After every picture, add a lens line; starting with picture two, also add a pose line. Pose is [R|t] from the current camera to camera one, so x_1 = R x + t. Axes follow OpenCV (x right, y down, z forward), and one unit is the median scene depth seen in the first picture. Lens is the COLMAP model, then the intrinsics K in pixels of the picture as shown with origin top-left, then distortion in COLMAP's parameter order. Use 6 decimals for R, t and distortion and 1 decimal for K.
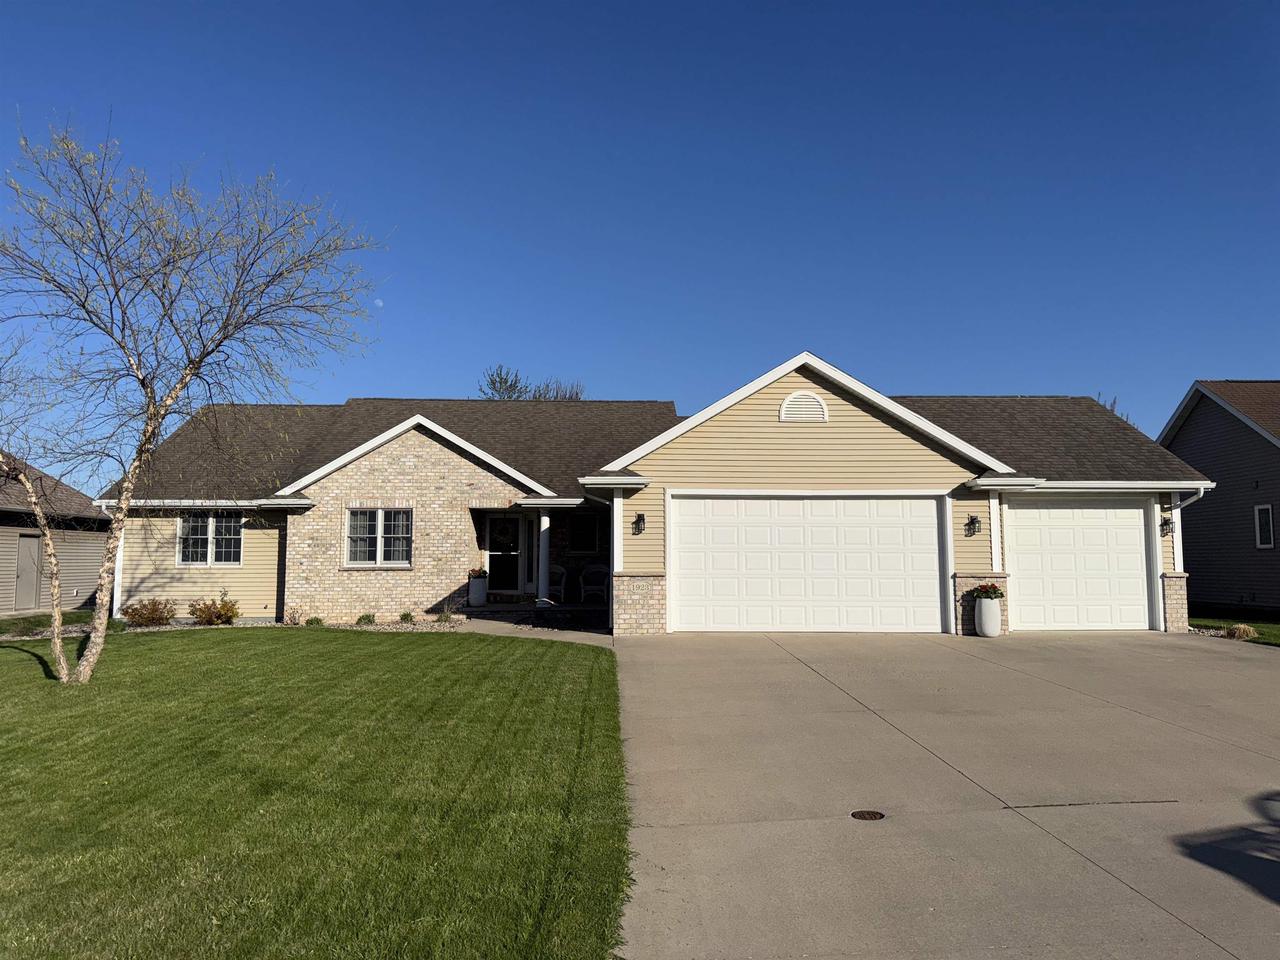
lens RADIAL K [[888.7, 0, 649.5], [0, 888.7, 474.8], [0, 0, 1]] dist [0.063509, -0.045136]
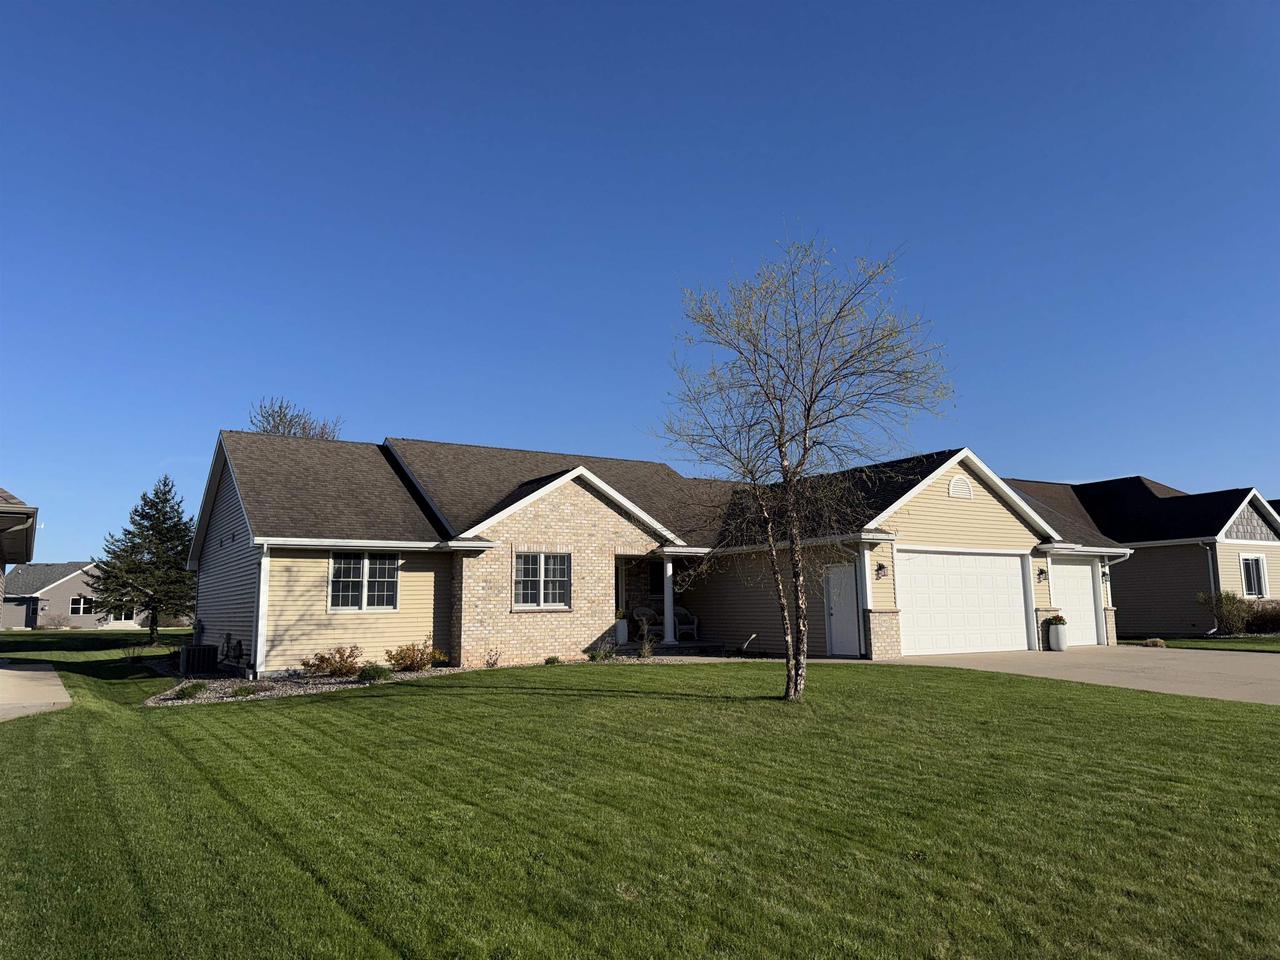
lens RADIAL K [[888.7, 0, 652.6], [0, 888.7, 482.6], [0, 0, 1]] dist [0.063509, -0.045136]
pose [[0.861254, 0.061633, 0.504423, -0.925609], [-0.037144, 0.997598, -0.058471, 0.014943], [-0.506815, 0.031622, 0.861475, 0.052274]]
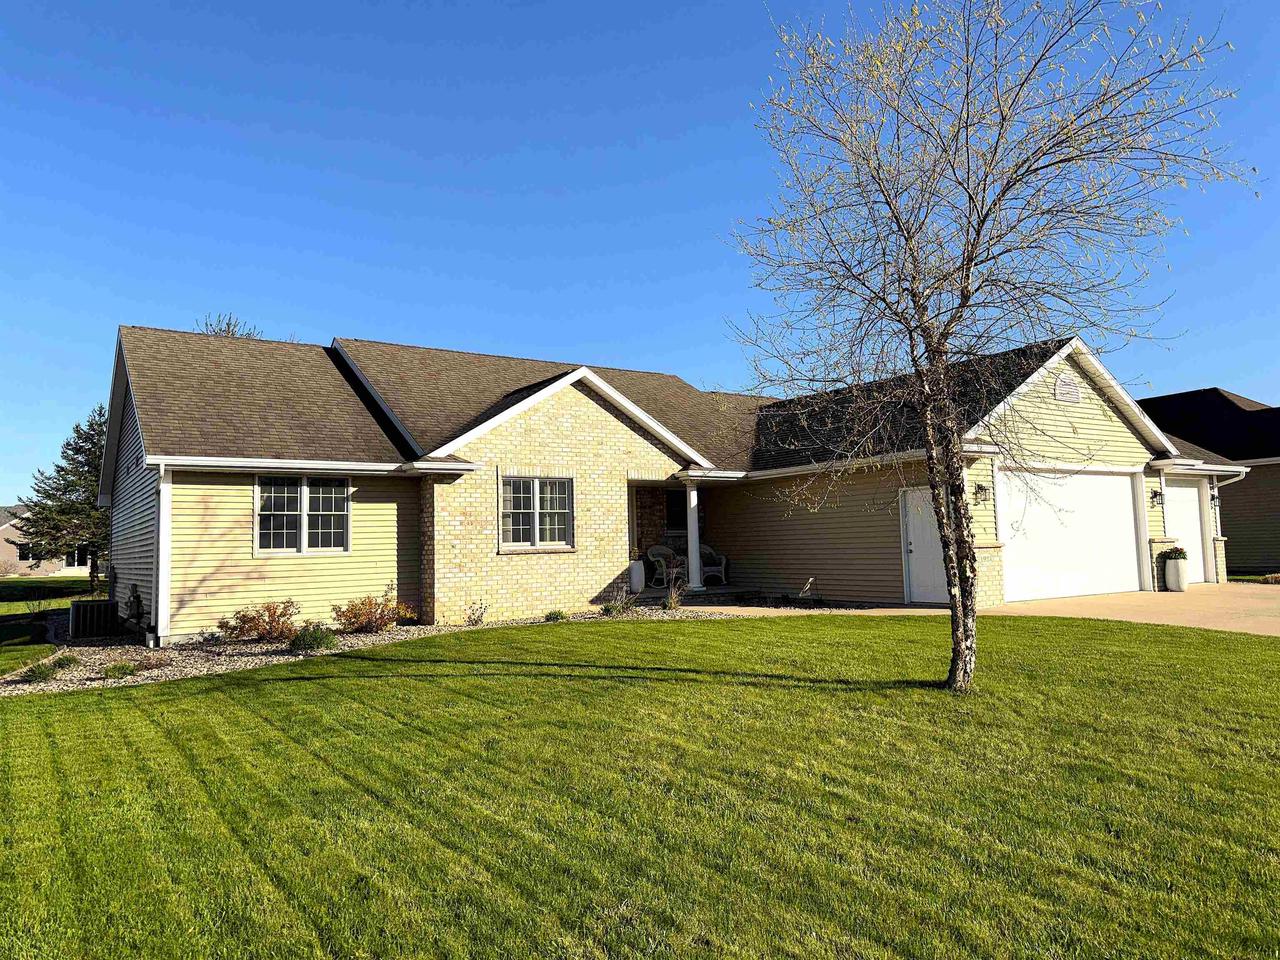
lens RADIAL K [[888.7, 0, 648.4], [0, 888.7, 473.2], [0, 0, 1]] dist [0.063509, -0.045136]
pose [[0.851327, 0.022417, 0.524156, -0.822793], [-0.025658, 0.999670, -0.001081, 0.041060], [-0.524007, -0.012529, 0.851622, 0.333659]]
